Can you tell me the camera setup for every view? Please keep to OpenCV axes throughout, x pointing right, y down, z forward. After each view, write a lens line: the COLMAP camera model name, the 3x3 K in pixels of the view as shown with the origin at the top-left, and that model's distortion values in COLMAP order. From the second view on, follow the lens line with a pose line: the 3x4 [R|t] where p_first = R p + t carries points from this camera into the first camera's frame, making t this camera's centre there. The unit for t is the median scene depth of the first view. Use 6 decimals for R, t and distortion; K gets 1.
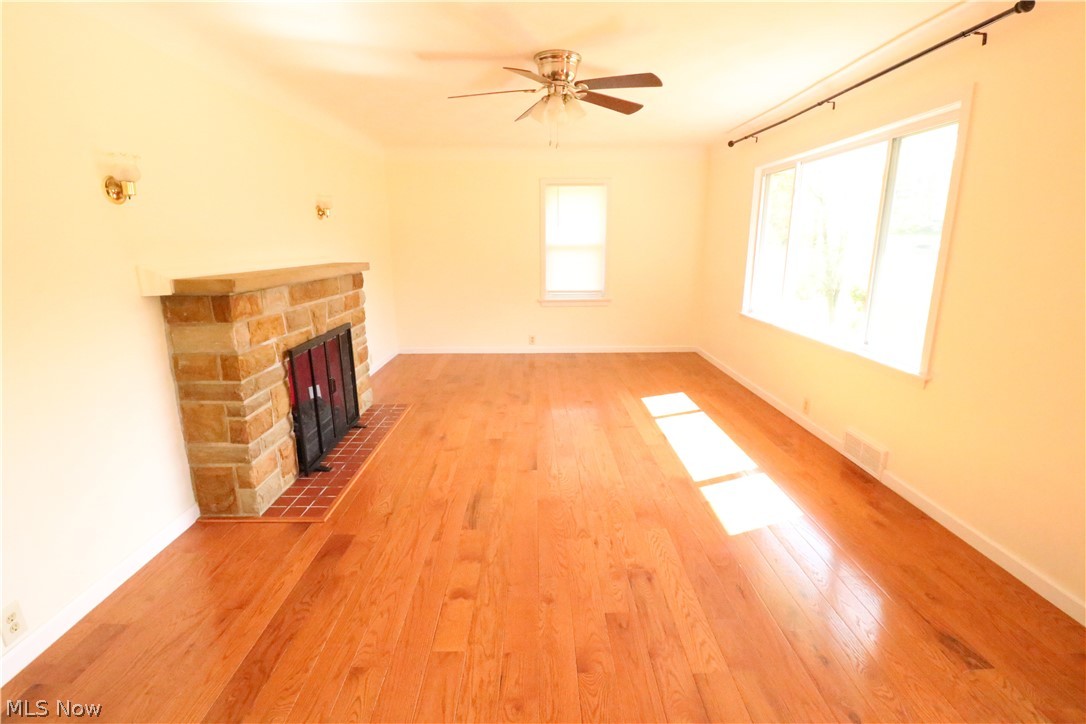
lens RADIAL K [[508.1, 0, 543.0], [0, 508.1, 362.0], [0, 0, 1]] dist [0.000192, 0.000030]
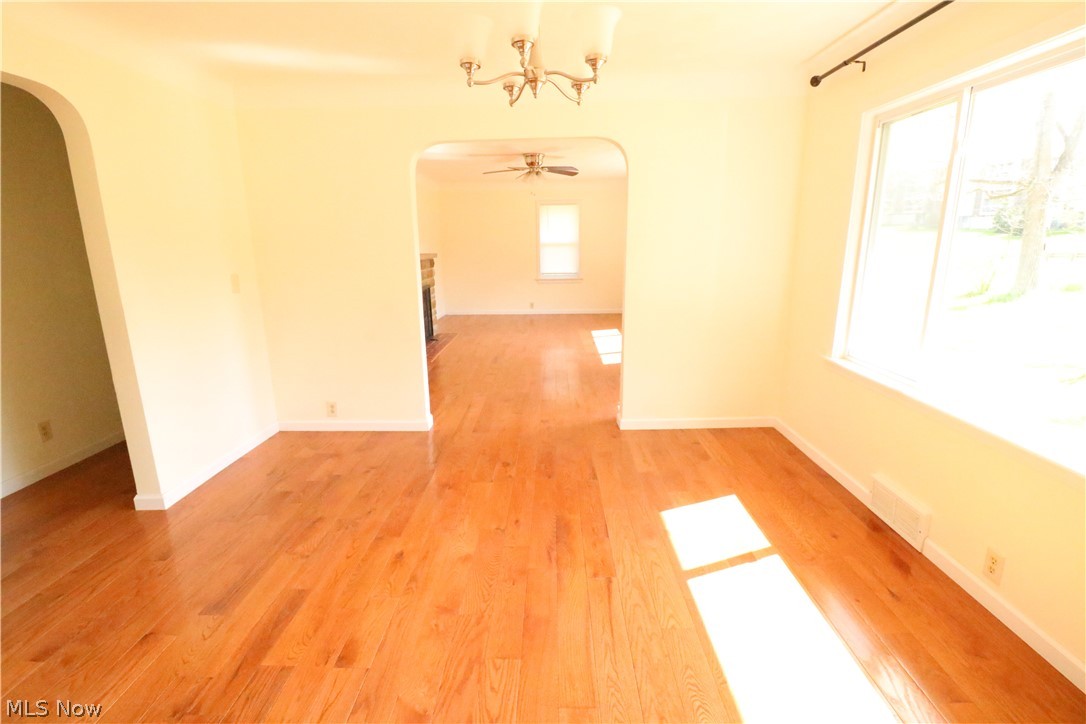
lens RADIAL K [[508.1, 0, 543.0], [0, 508.1, 362.0], [0, 0, 1]] dist [0.000192, 0.000030]
pose [[0.999419, -0.001352, -0.034056, 0.097393], [0.001283, 0.999997, -0.002047, 0.197004], [0.034058, 0.002002, 0.999418, -0.801132]]
